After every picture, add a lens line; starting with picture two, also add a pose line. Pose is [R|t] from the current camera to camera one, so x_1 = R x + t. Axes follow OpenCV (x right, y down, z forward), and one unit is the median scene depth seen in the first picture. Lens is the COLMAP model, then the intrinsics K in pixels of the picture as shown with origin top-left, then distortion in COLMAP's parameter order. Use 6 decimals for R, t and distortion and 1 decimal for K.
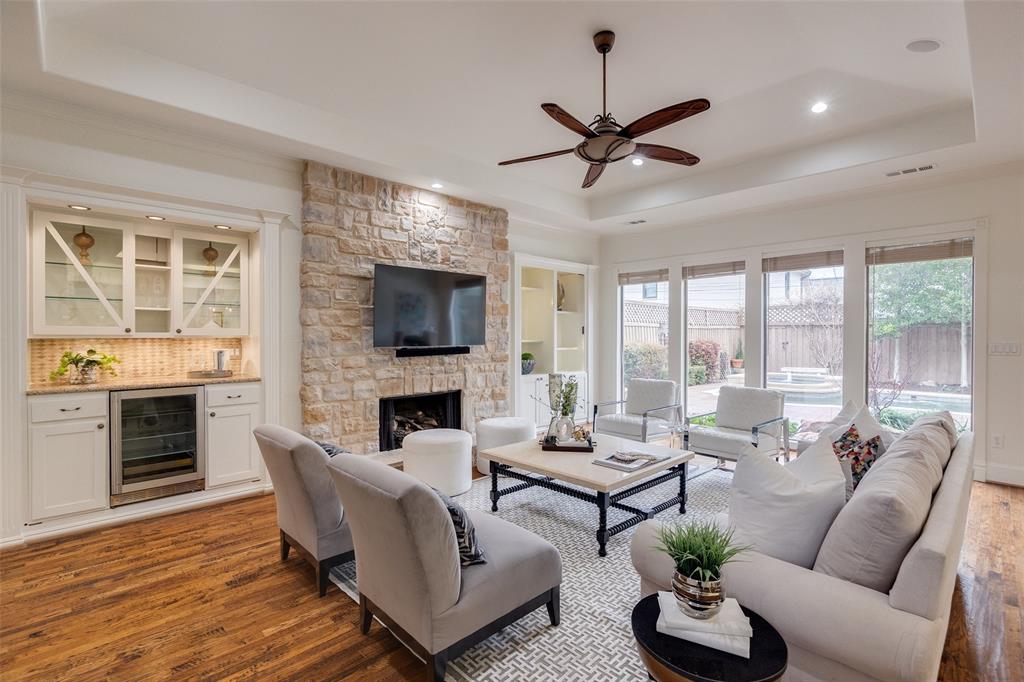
lens RADIAL K [[468.9, 0, 510.2], [0, 468.9, 339.0], [0, 0, 1]] dist [-0.001722, 0.000622]
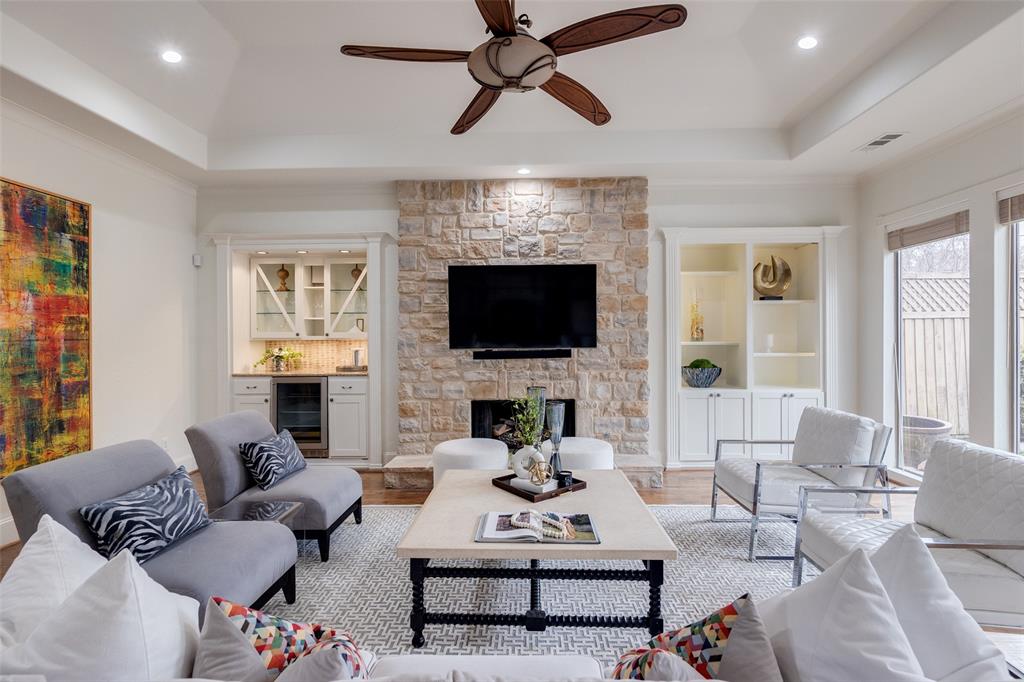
lens RADIAL K [[468.9, 0, 513.1], [0, 468.9, 339.4], [0, 0, 1]] dist [-0.001722, 0.000622]
pose [[0.706288, -0.000872, -0.707924, 0.491651], [0.000673, 1.000000, -0.000560, -0.002265], [0.707924, -0.000081, 0.706289, 0.360790]]
